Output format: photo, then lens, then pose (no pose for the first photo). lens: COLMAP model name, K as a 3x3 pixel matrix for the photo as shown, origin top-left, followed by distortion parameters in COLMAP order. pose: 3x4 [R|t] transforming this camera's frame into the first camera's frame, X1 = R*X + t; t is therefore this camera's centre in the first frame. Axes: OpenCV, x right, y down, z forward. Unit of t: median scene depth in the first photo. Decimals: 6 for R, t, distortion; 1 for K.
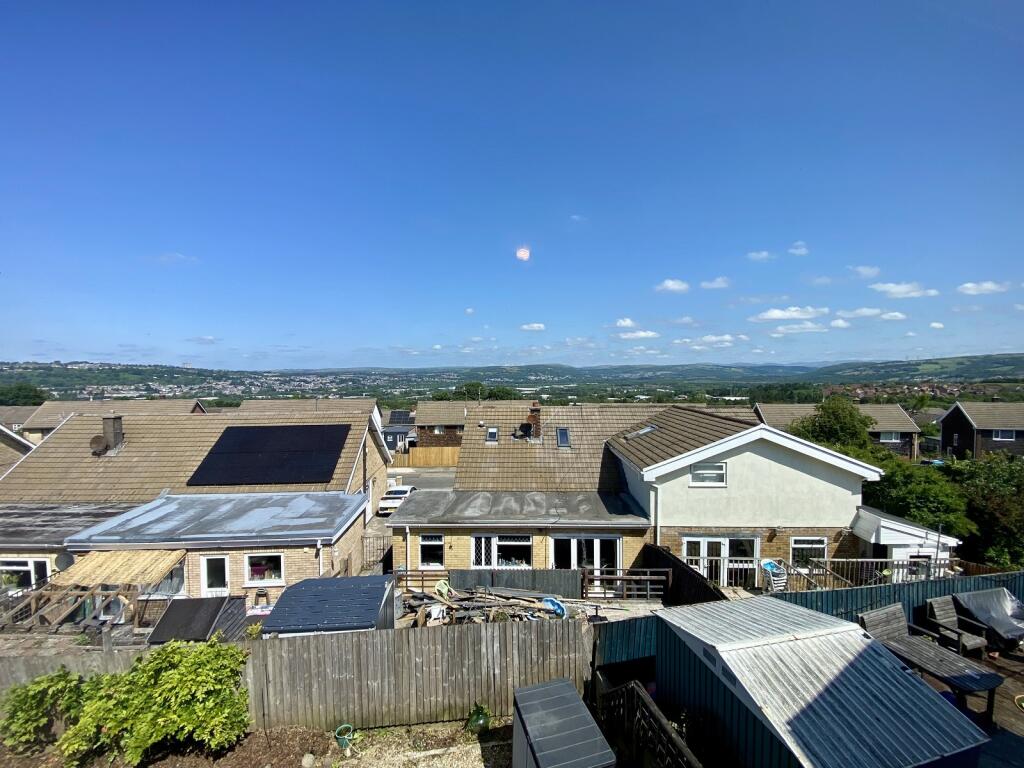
lens RADIAL K [[430.1, 0, 509.8], [0, 430.1, 387.3], [0, 0, 1]] dist [-0.001214, -0.000601]
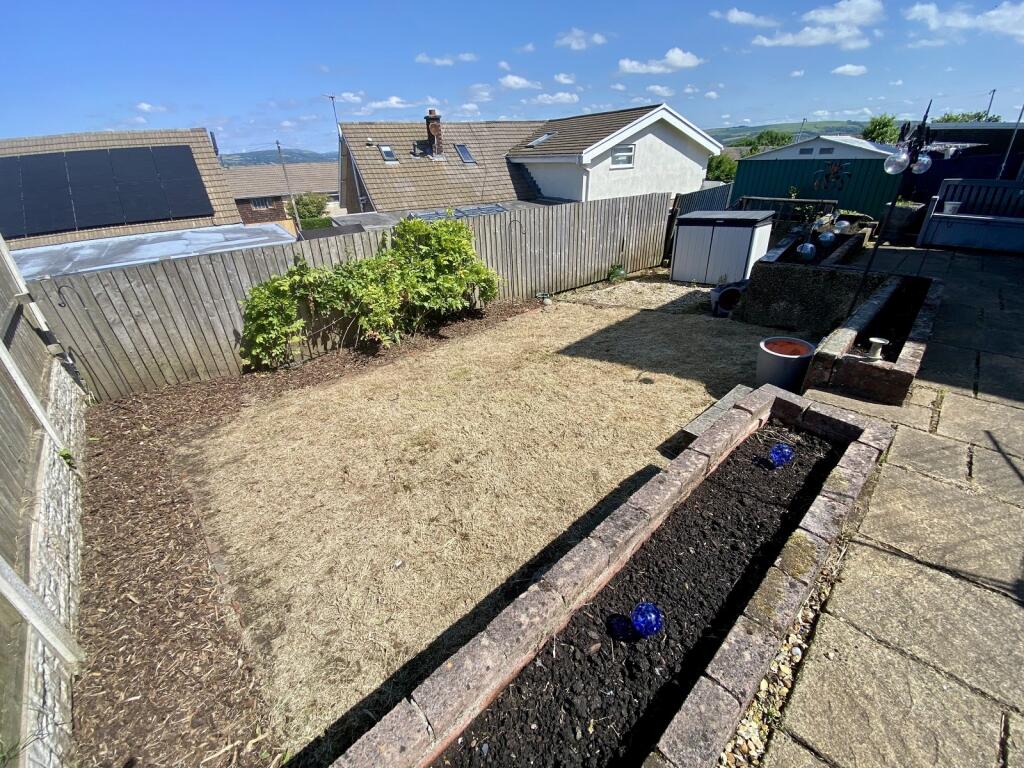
lens RADIAL K [[430.1, 0, 509.8], [0, 430.1, 387.3], [0, 0, 1]] dist [-0.001214, -0.000601]
pose [[0.856935, -0.267776, 0.440406, -0.494037], [0.054005, 0.896398, 0.439947, 0.234086], [-0.512587, -0.353222, 0.782617, 0.009857]]
